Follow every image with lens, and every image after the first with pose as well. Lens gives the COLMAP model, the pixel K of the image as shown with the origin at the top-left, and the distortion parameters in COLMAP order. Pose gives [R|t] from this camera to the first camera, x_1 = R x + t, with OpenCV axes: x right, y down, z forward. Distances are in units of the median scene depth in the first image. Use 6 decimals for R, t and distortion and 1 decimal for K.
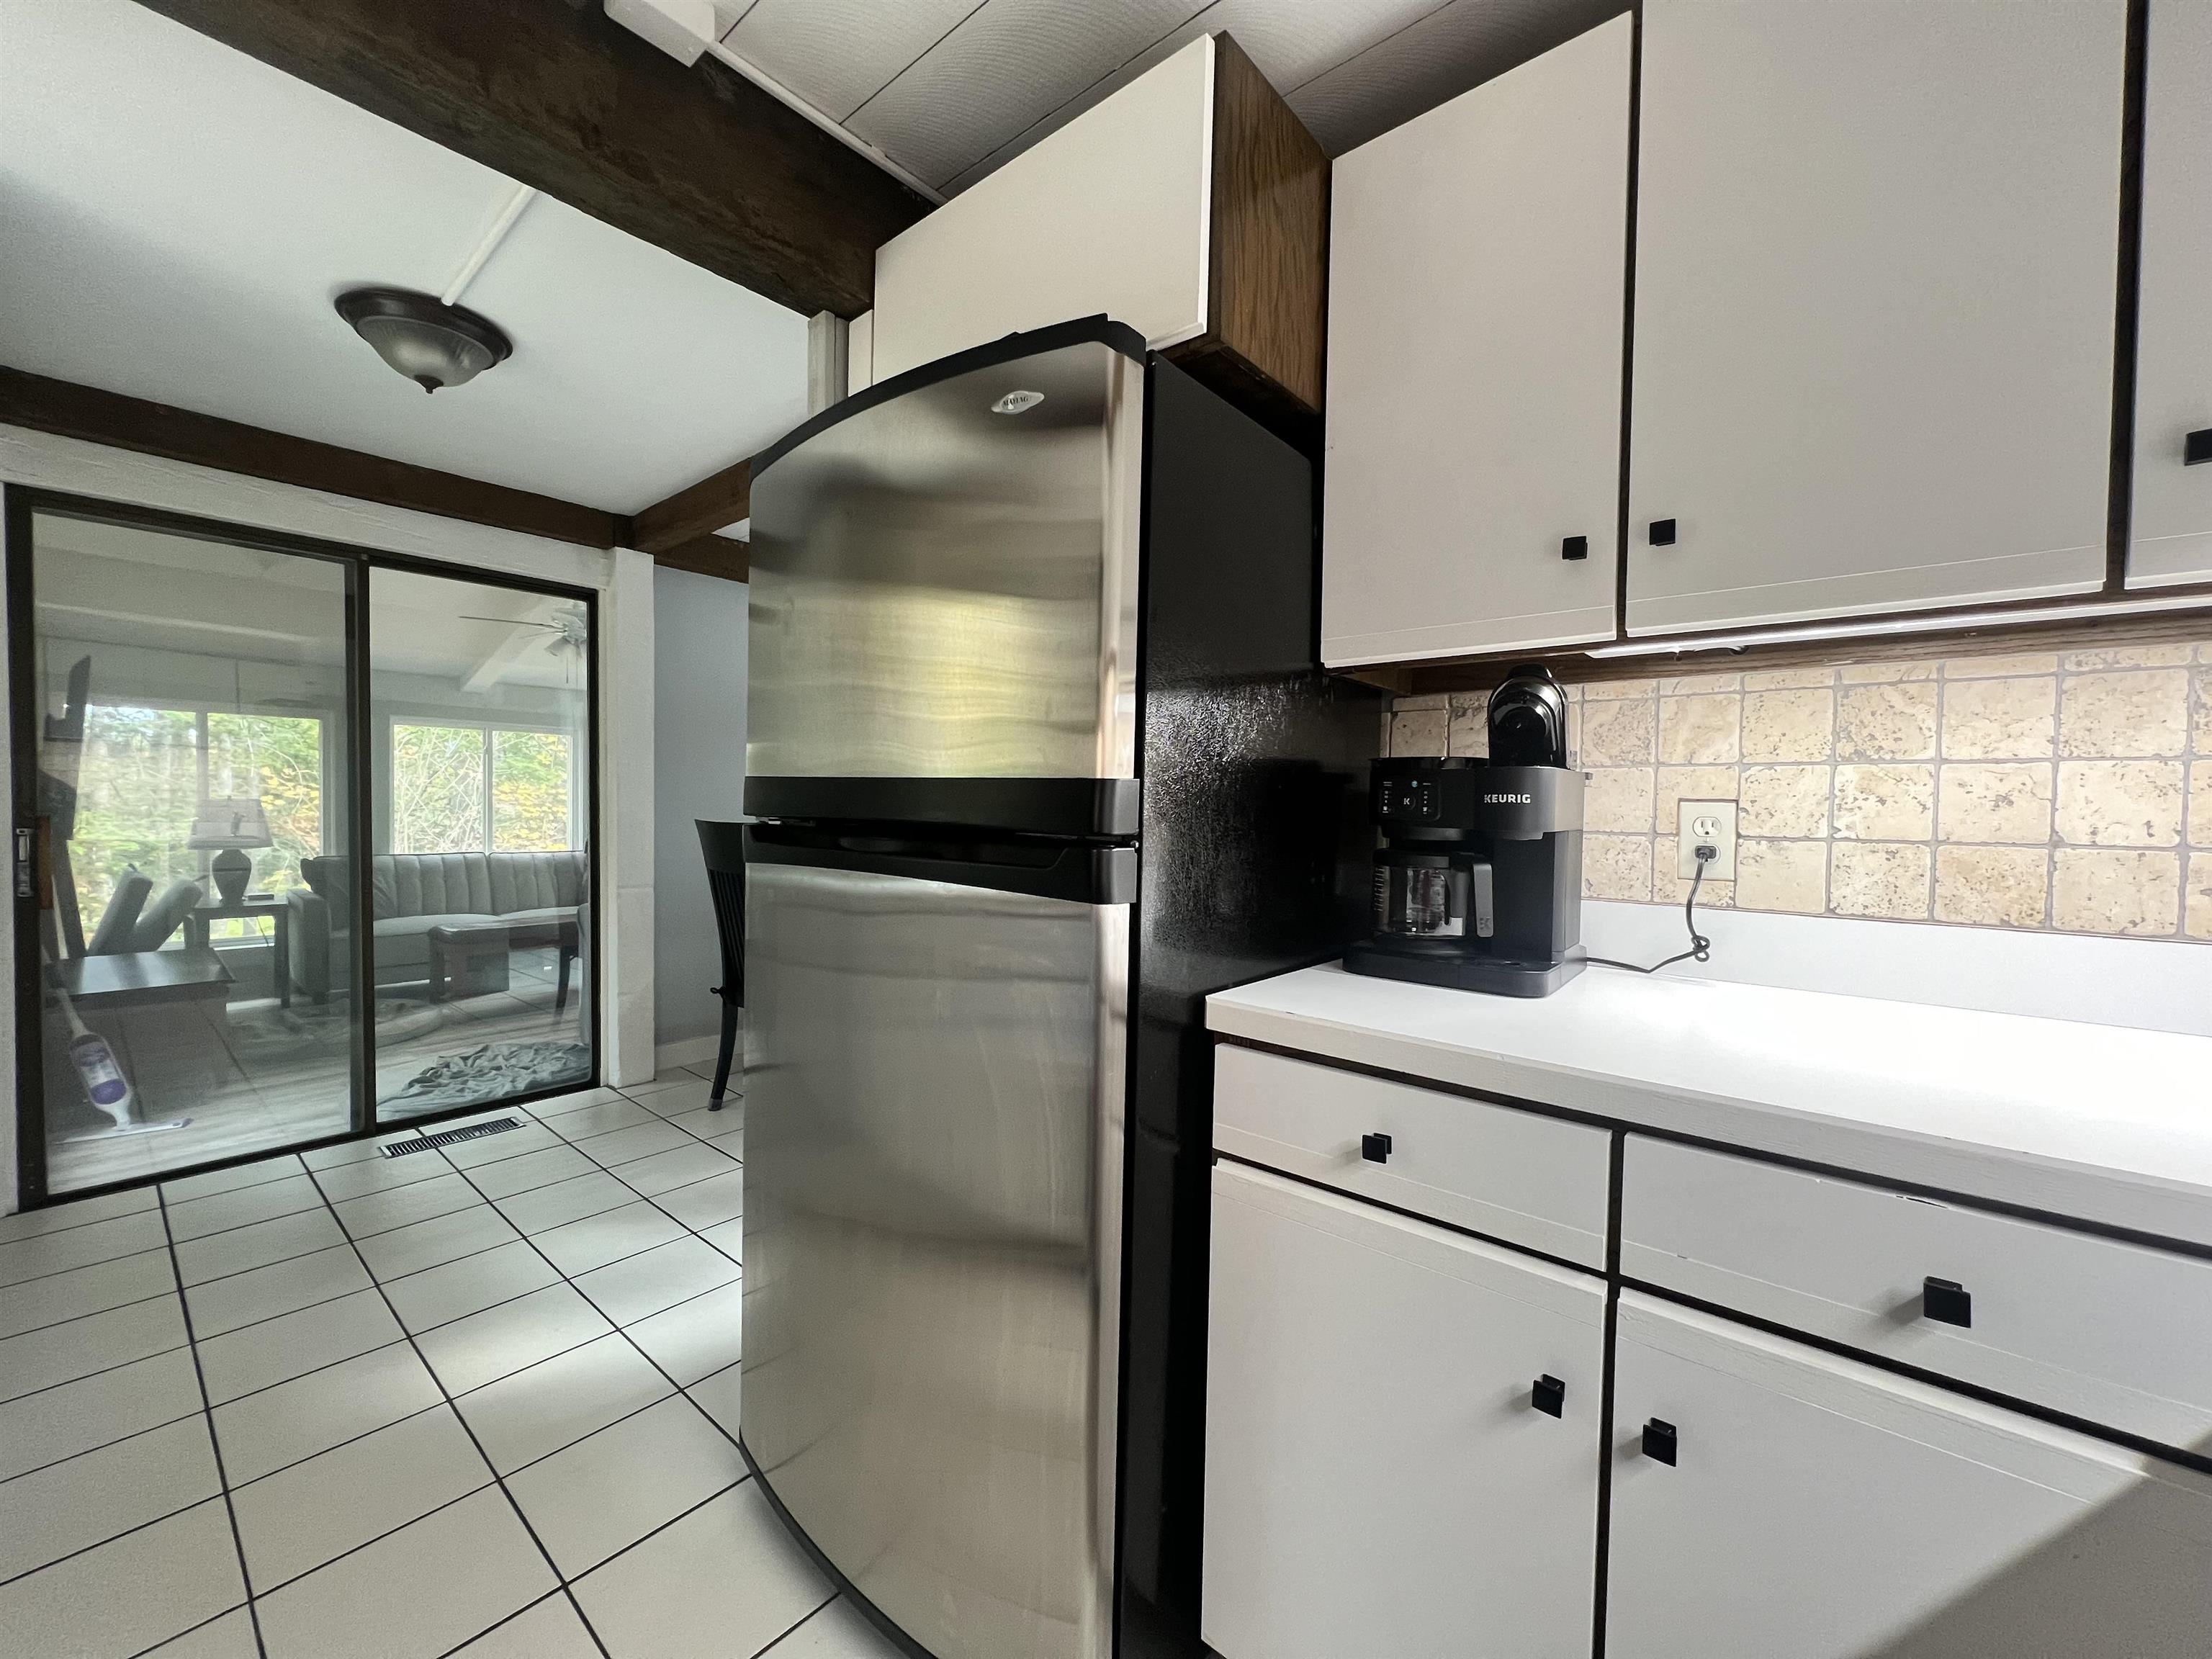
lens RADIAL K [[883.2, 0, 1103.5], [0, 883.2, 822.5], [0, 0, 1]] dist [-0.000452, 0.000114]
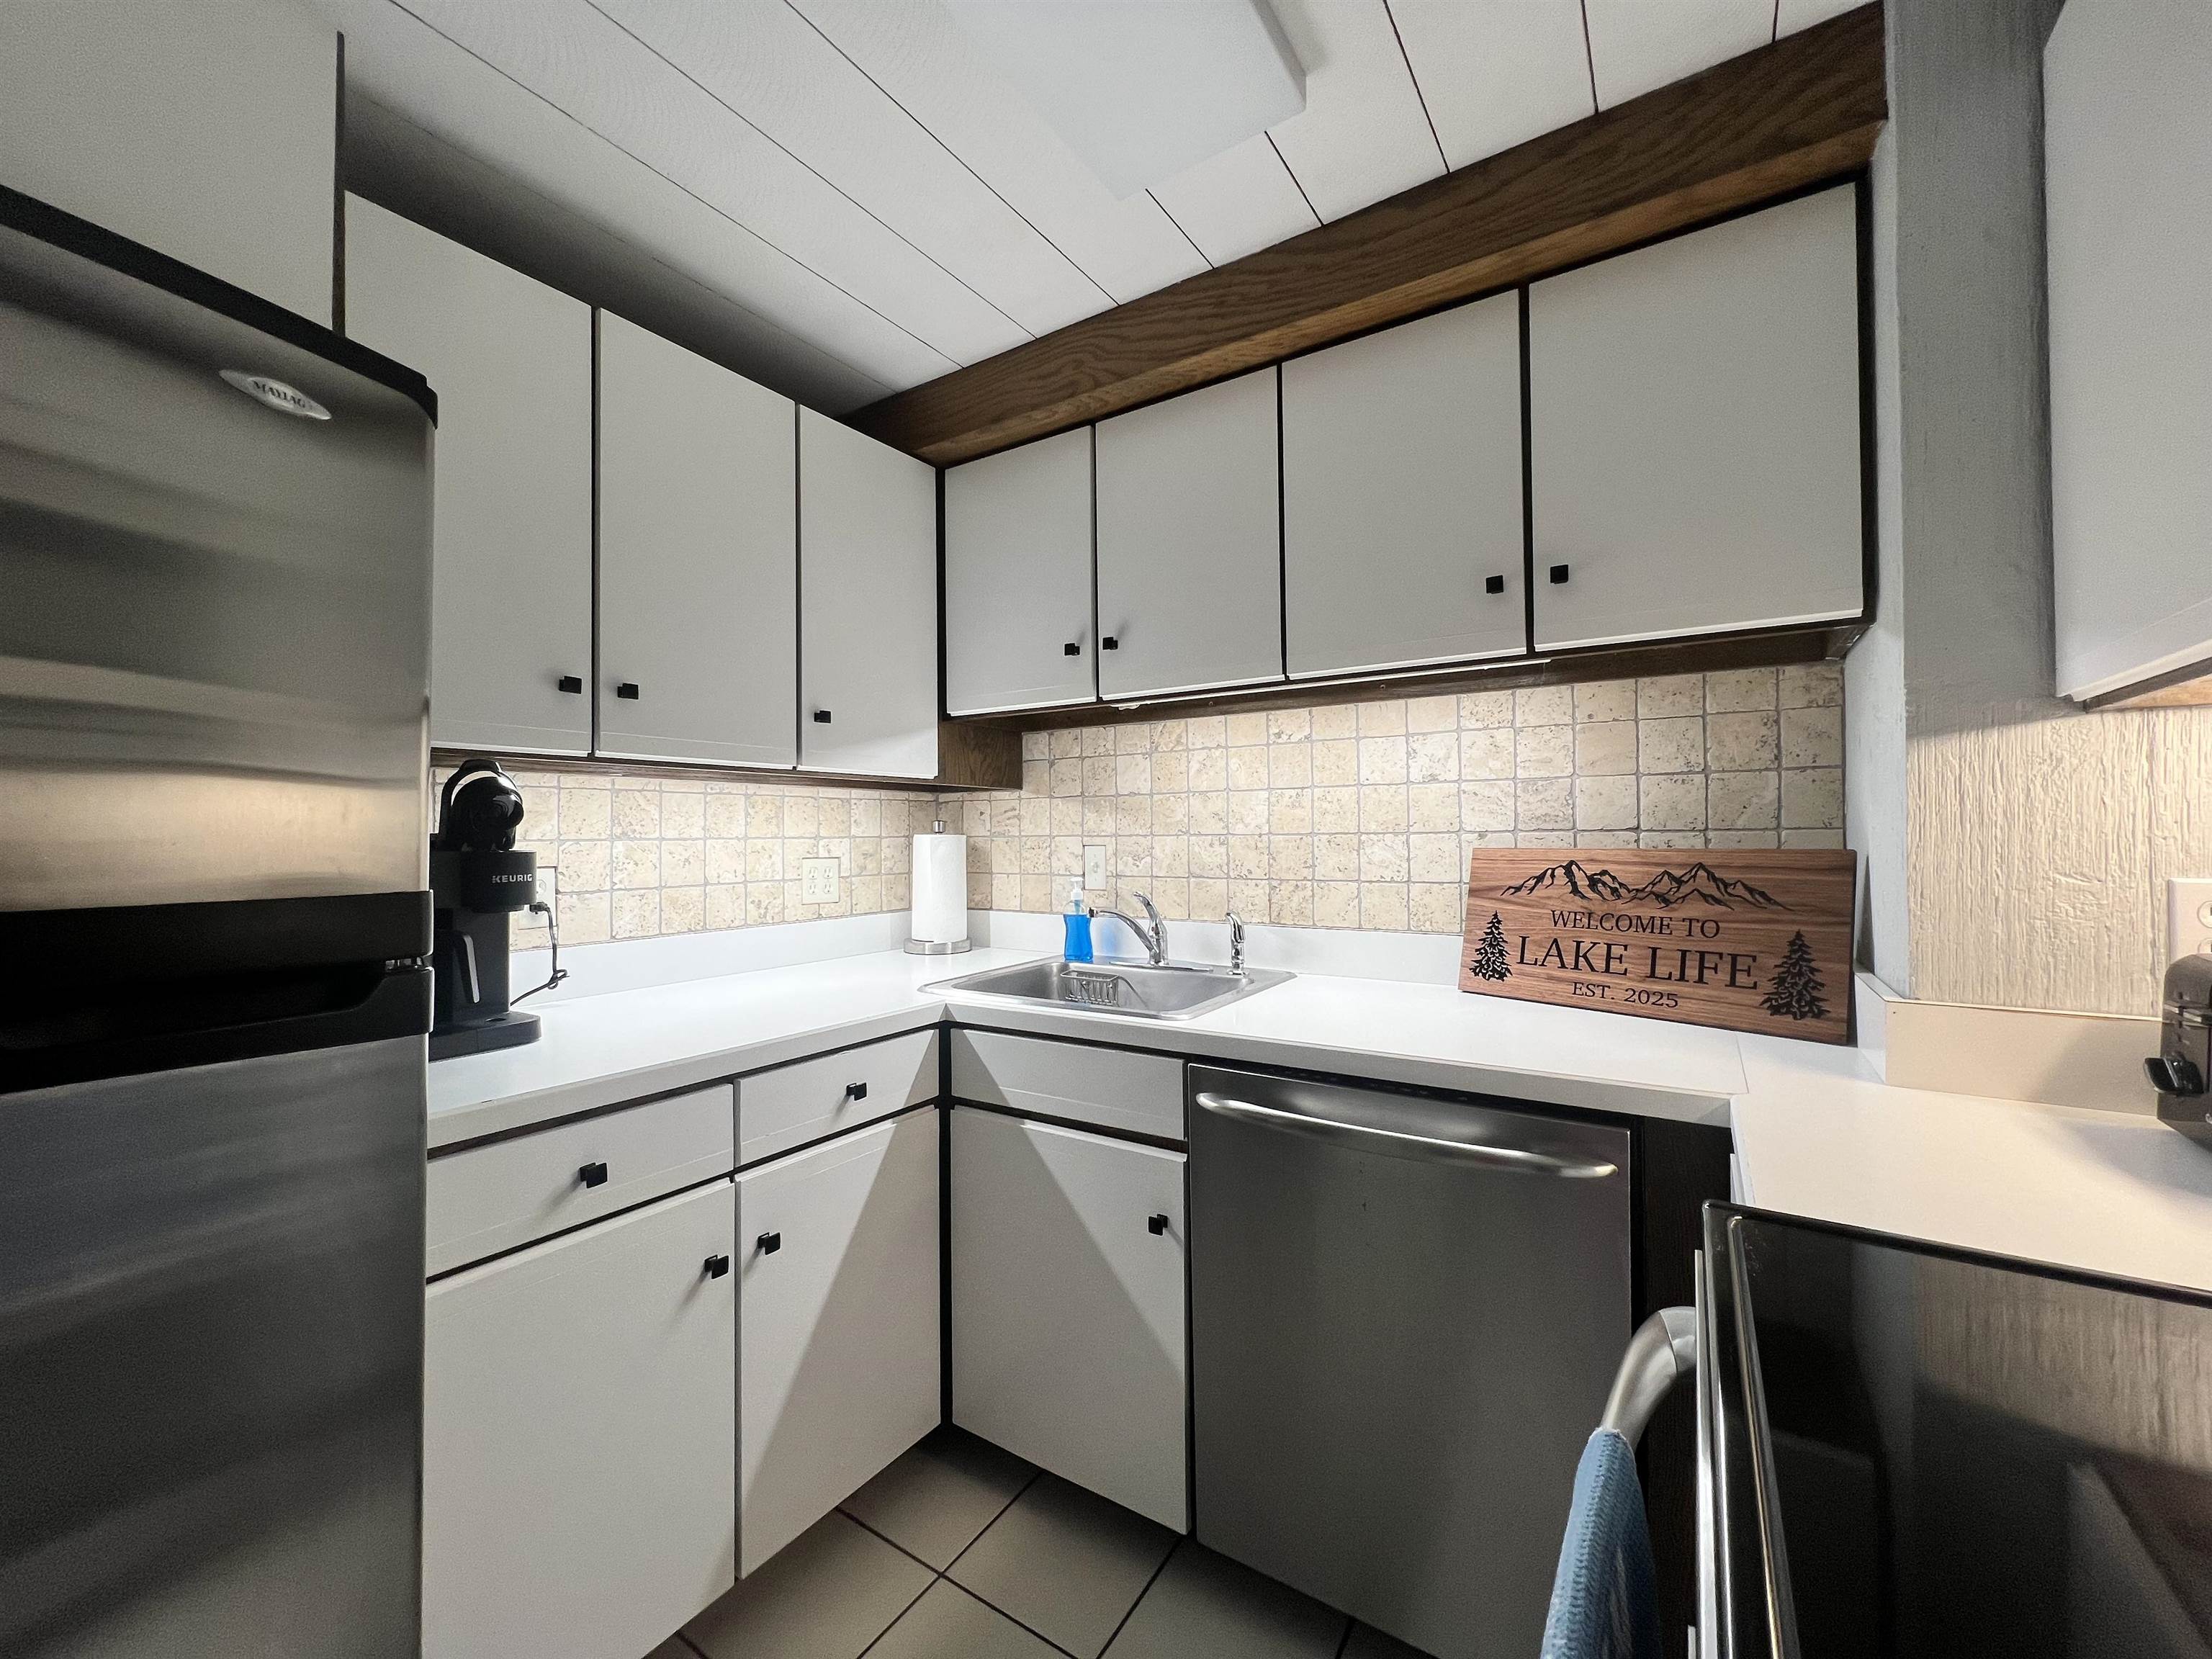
lens RADIAL K [[883.2, 0, 1104.4], [0, 883.2, 828.9], [0, 0, 1]] dist [-0.000452, 0.000114]
pose [[-0.119681, -0.011637, 0.992744, -0.828887], [0.021405, 0.999669, 0.014299, -0.095345], [-0.992582, 0.022961, -0.119393, 0.363637]]
